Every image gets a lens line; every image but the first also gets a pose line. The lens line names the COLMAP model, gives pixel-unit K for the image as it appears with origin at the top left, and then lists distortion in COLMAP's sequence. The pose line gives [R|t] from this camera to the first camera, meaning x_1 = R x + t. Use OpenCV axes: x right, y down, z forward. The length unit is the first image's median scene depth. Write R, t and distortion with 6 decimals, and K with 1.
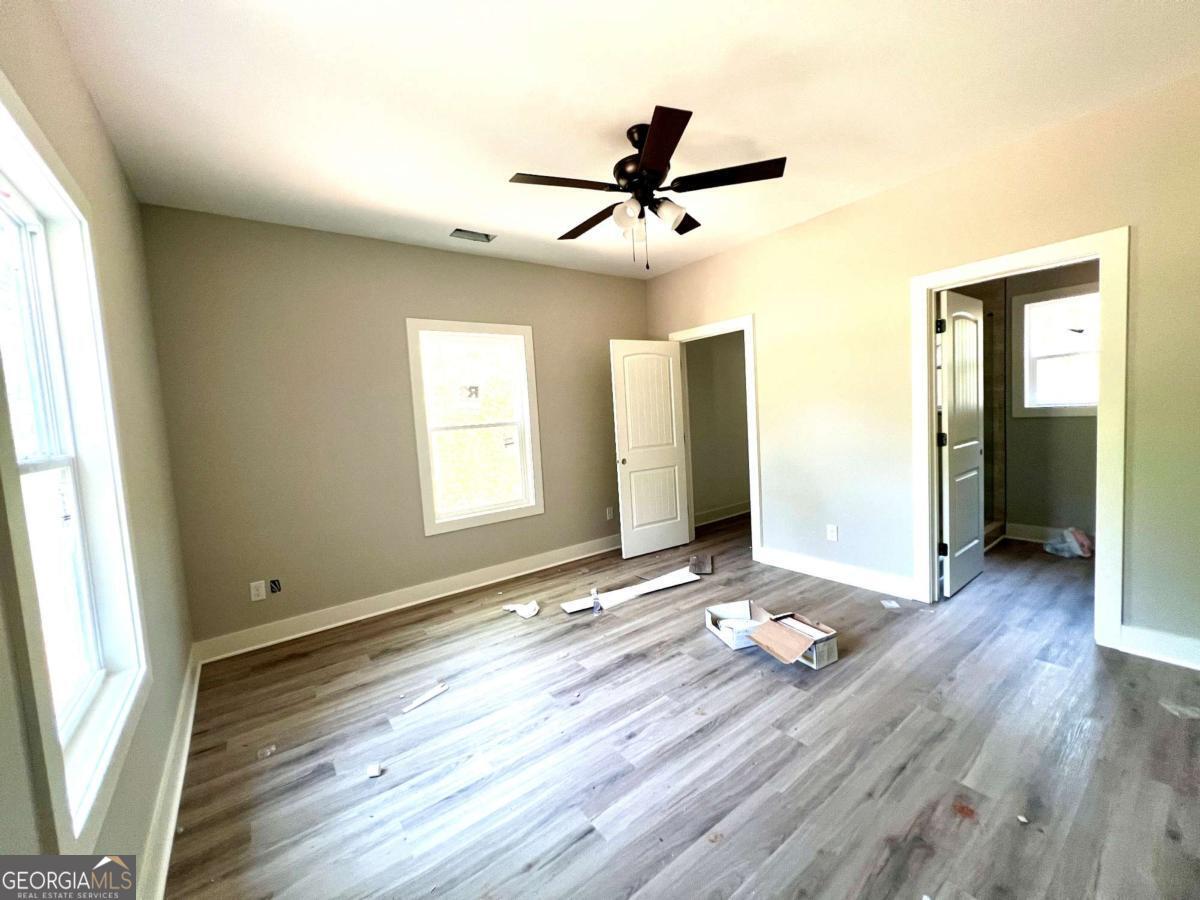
lens RADIAL K [[479.7, 0, 605.7], [0, 479.7, 445.8], [0, 0, 1]] dist [0.000002, -0.000168]
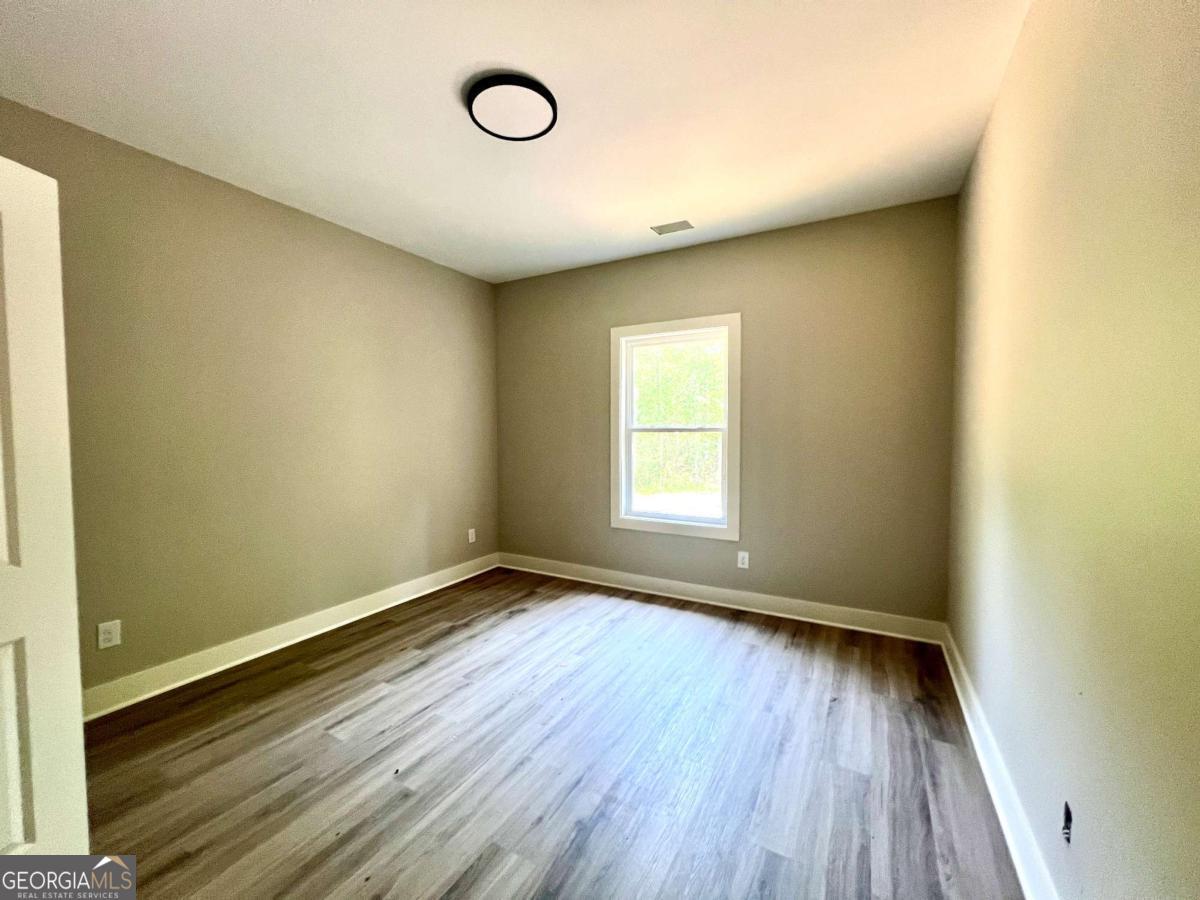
lens RADIAL K [[479.7, 0, 605.7], [0, 479.7, 445.8], [0, 0, 1]] dist [0.000002, -0.000168]
pose [[0.419856, 0.082975, -0.903790, 0.720941], [-0.082219, 0.995195, 0.053172, -0.064536], [0.903859, 0.051984, 0.424661, 0.639866]]
